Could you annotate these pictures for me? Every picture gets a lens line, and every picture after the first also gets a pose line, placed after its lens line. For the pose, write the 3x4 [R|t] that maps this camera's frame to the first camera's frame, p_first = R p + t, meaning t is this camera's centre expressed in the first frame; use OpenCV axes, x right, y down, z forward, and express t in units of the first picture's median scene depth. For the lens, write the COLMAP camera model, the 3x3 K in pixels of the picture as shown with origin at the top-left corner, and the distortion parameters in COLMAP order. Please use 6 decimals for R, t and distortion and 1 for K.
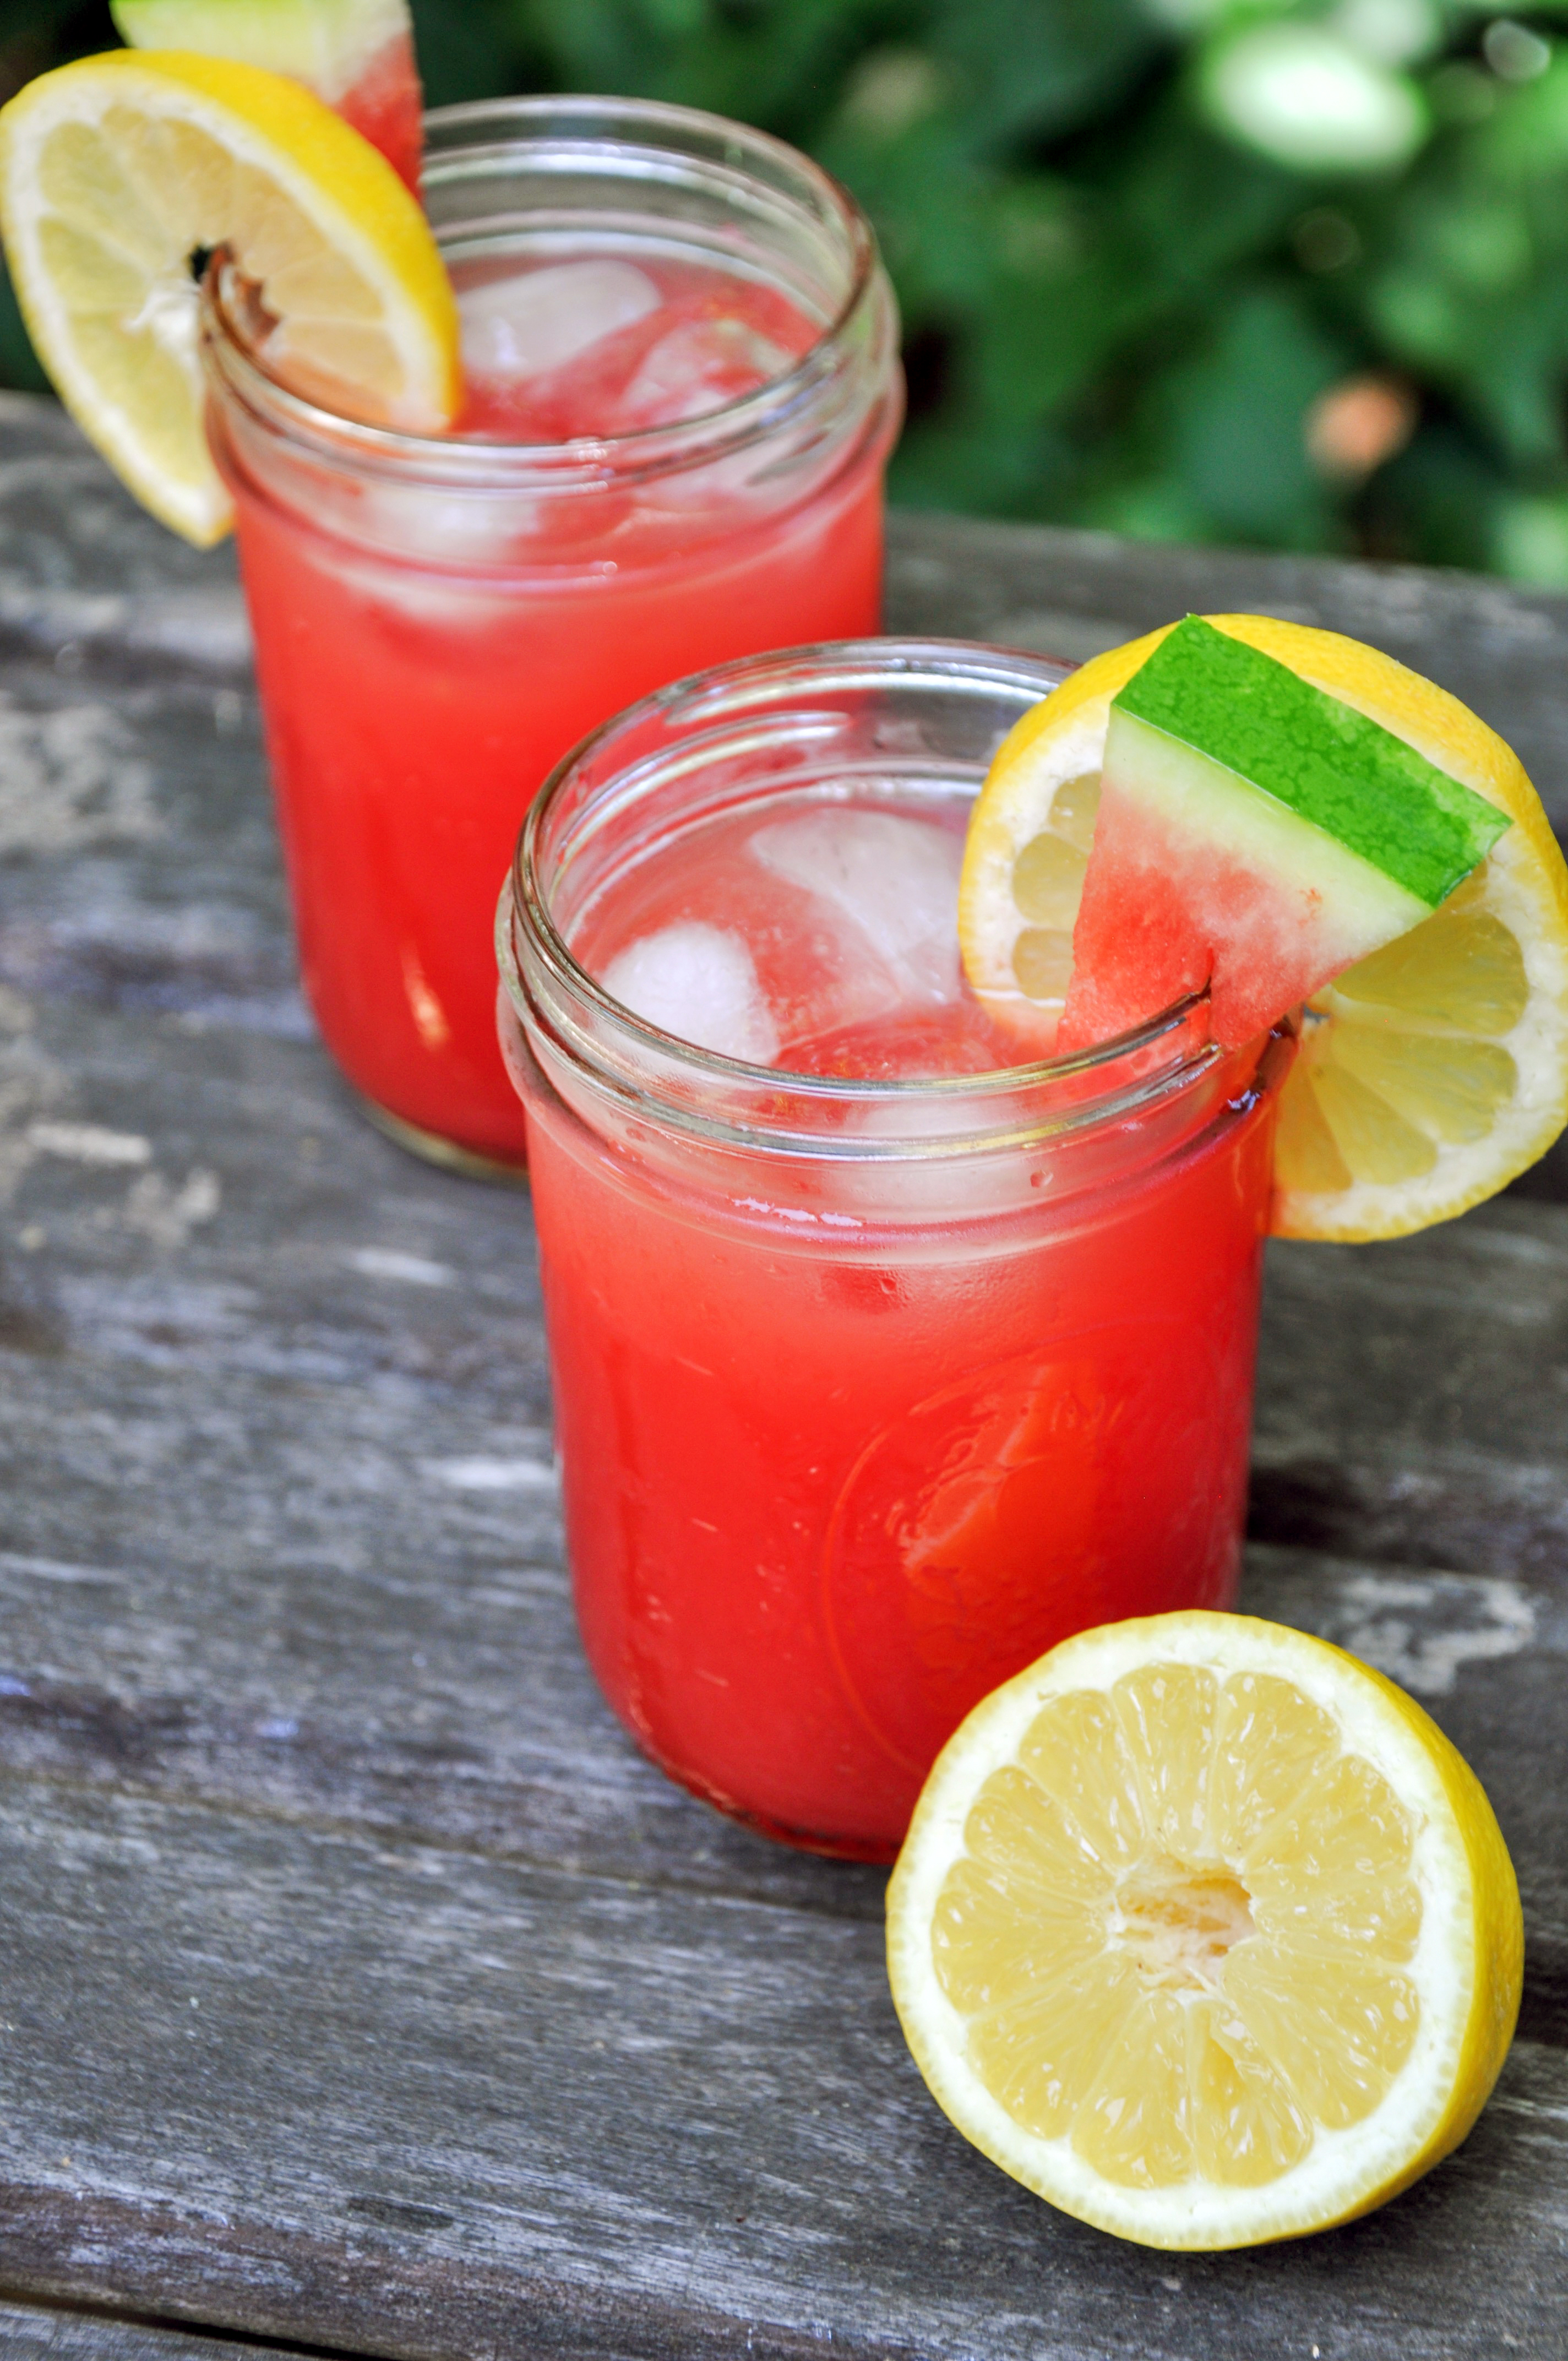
lens RADIAL K [[5738.1, 0, 787.4], [0, 5738.1, 1242.5], [0, 0, 1]] dist [0.370585, 0.921015]
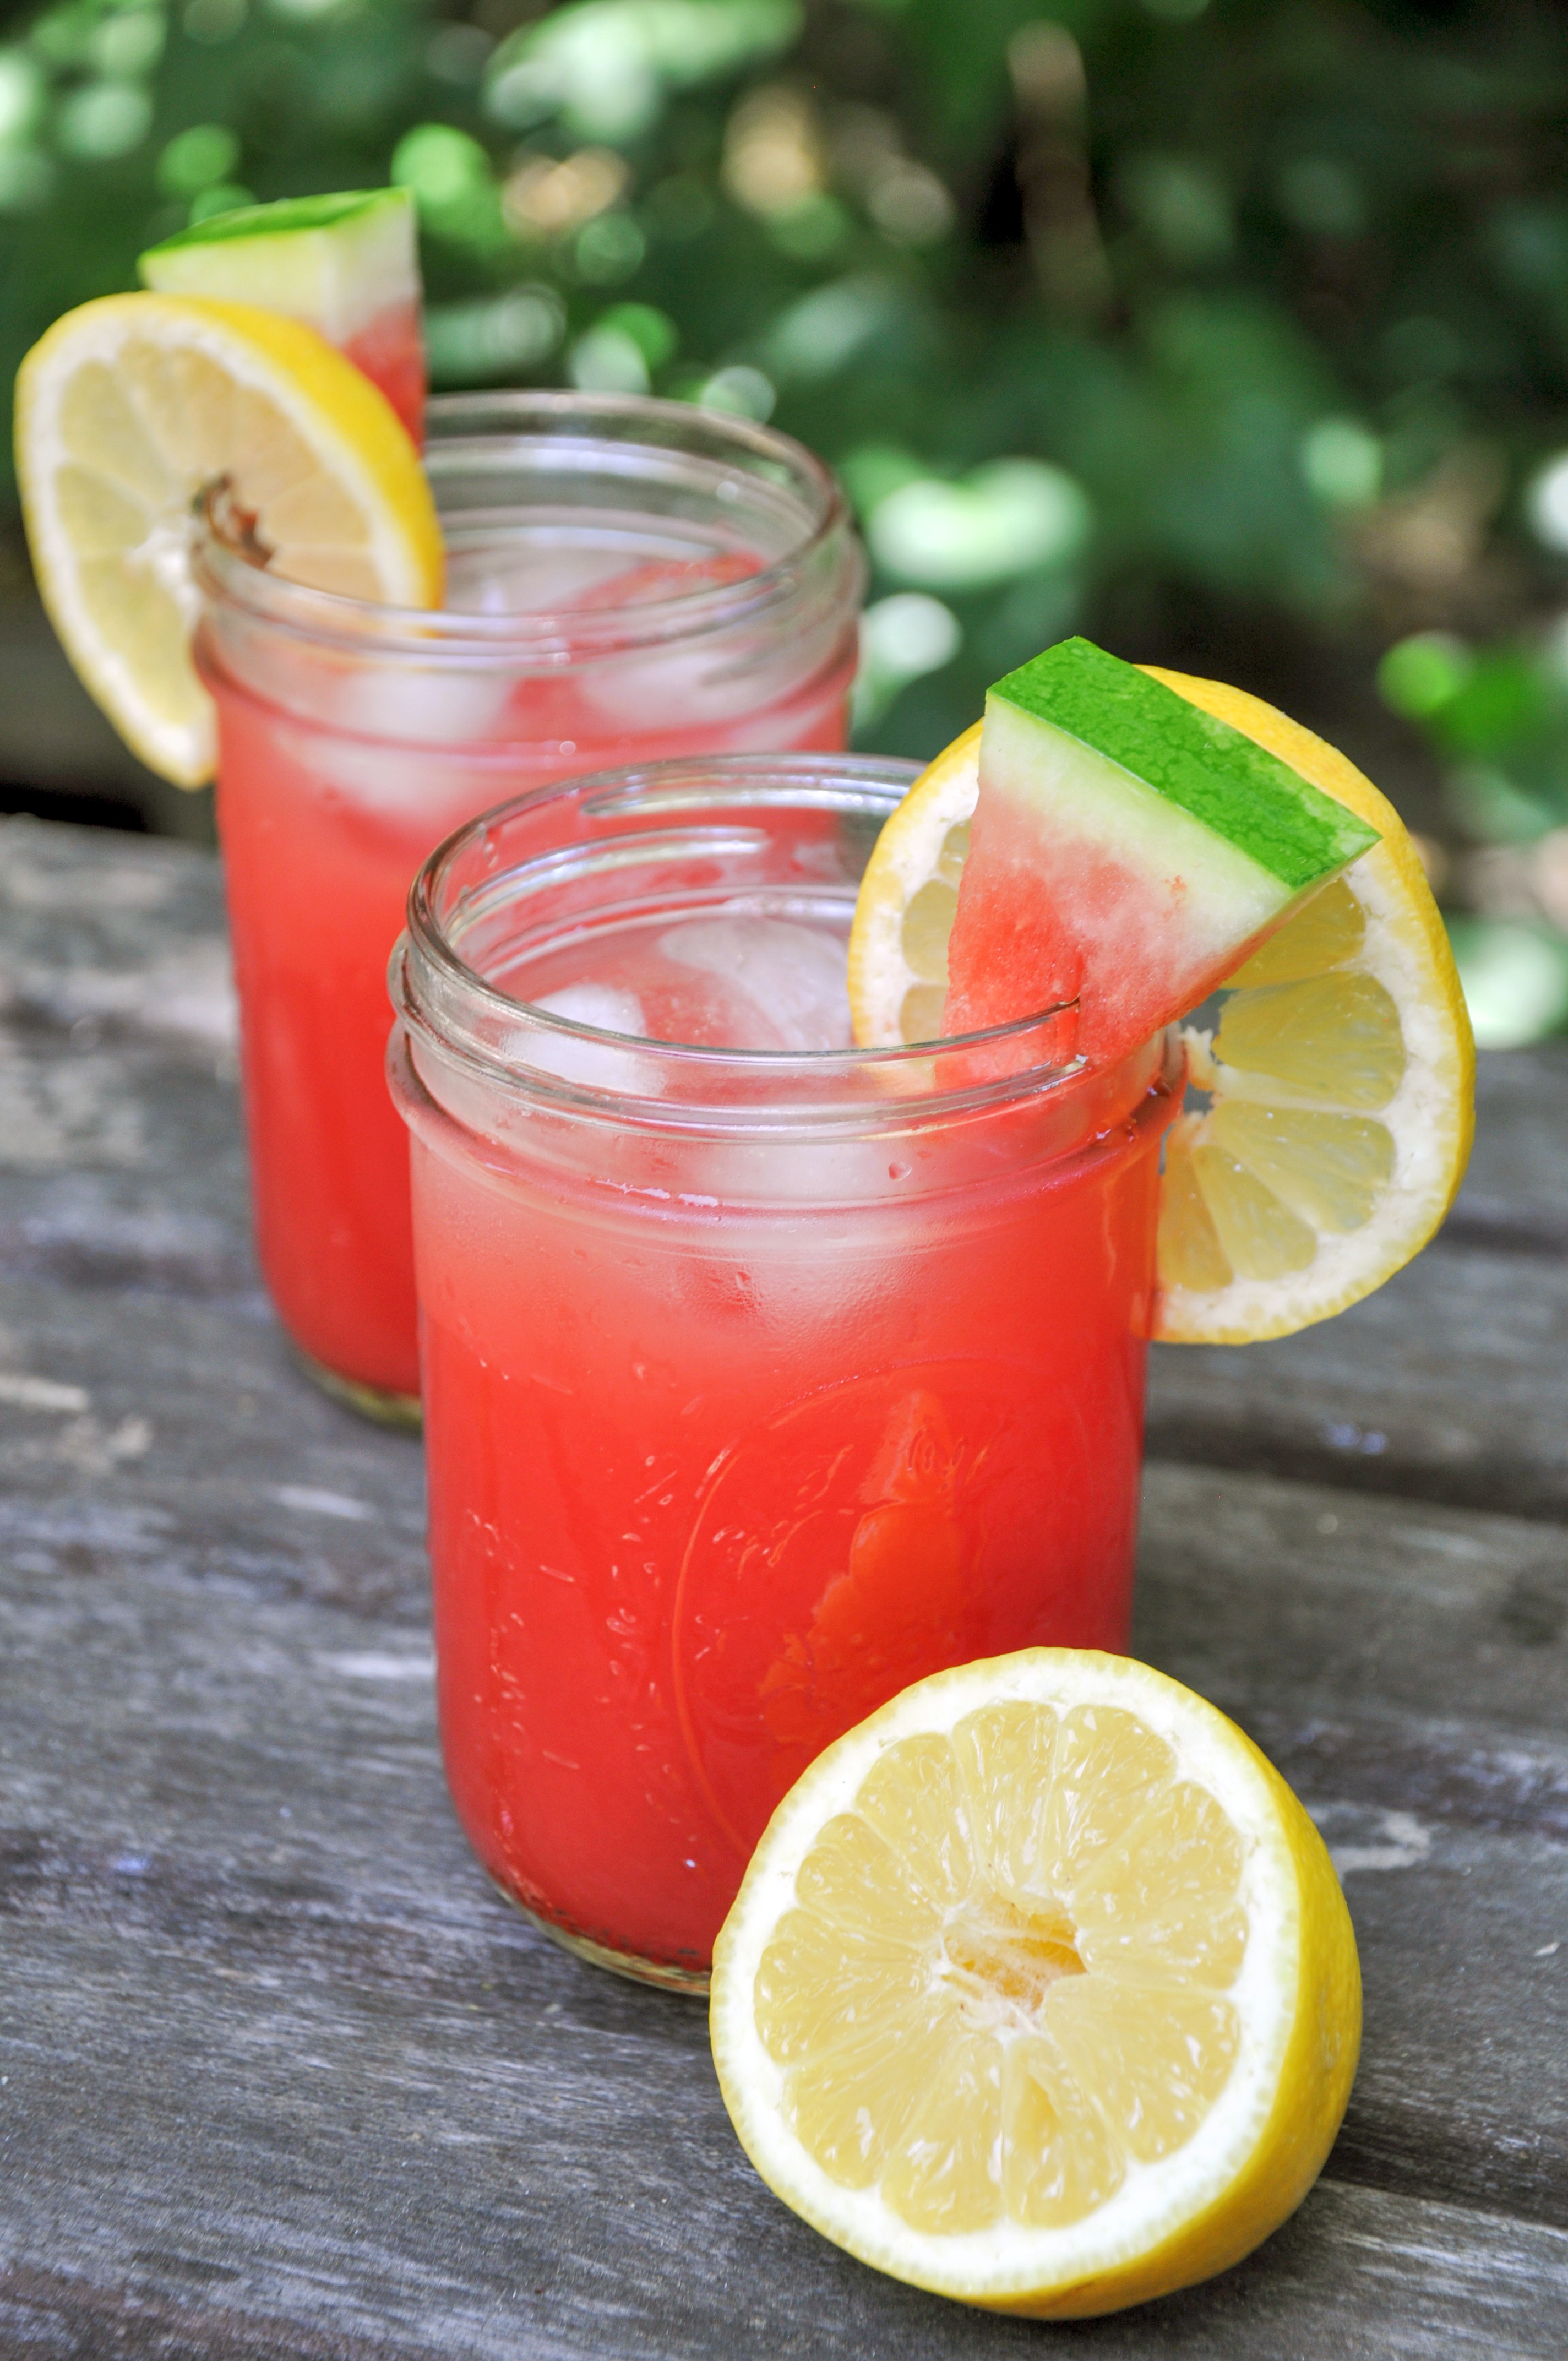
lens RADIAL K [[5738.1, 0, 787.4], [0, 5738.1, 1242.5], [0, 0, 1]] dist [0.370585, 0.921015]
pose [[0.997265, 0.054844, -0.049548, 0.069505], [-0.064916, 0.970448, -0.232413, 0.217451], [0.035337, 0.234994, 0.971354, 0.031015]]
